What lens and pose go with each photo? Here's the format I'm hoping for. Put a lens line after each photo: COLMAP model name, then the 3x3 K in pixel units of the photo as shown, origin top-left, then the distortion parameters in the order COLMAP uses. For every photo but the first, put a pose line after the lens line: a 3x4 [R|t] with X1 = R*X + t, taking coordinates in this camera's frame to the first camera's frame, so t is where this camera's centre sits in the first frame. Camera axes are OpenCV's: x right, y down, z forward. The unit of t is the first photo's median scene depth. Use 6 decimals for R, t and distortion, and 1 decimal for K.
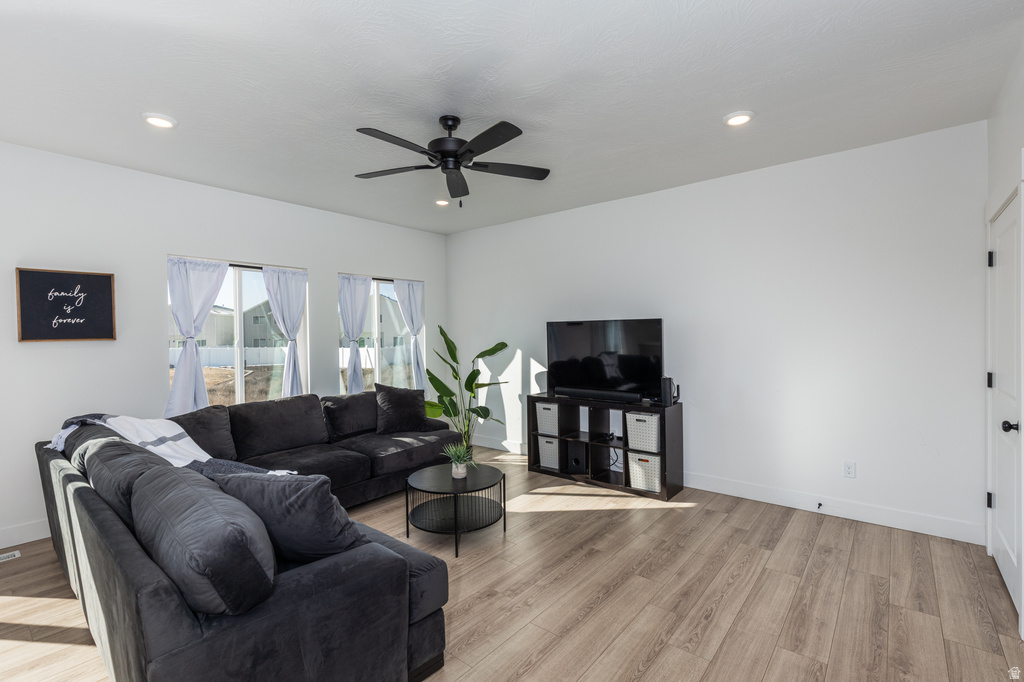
lens RADIAL K [[457.7, 0, 502.5], [0, 457.7, 338.0], [0, 0, 1]] dist [0.000527, -0.000183]
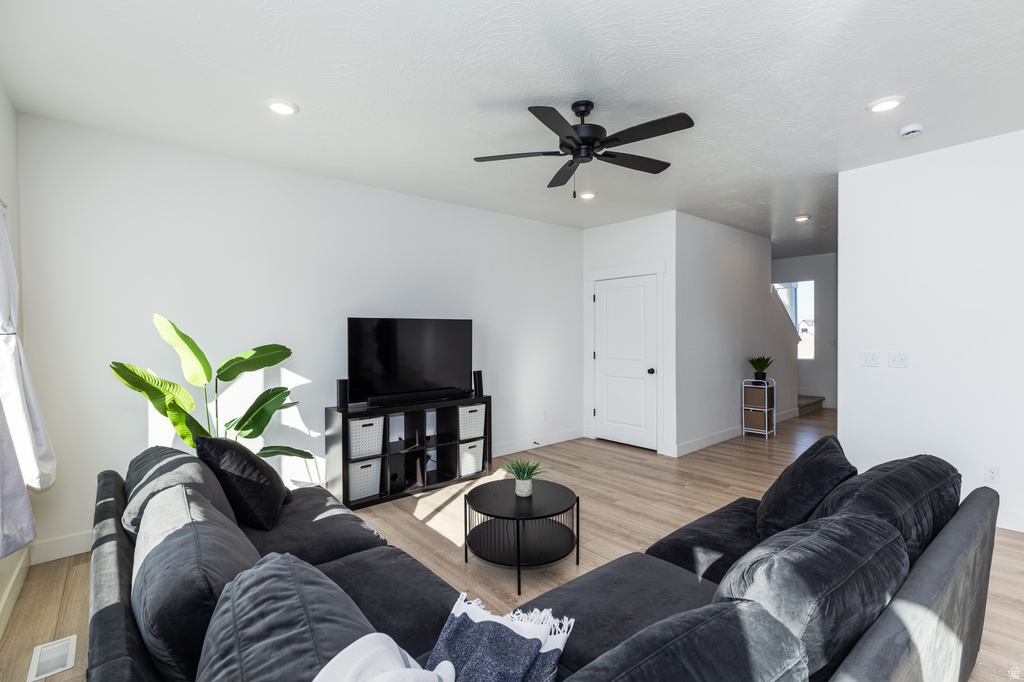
lens RADIAL K [[474.6, 0, 514.5], [0, 474.6, 330.3], [0, 0, 1]] dist [0.000426, 0.000022]
pose [[0.153873, 0.010279, 0.988037, -0.882077], [0.007549, 0.999904, -0.011578, -0.001812], [-0.988062, 0.009240, 0.153780, 0.778174]]
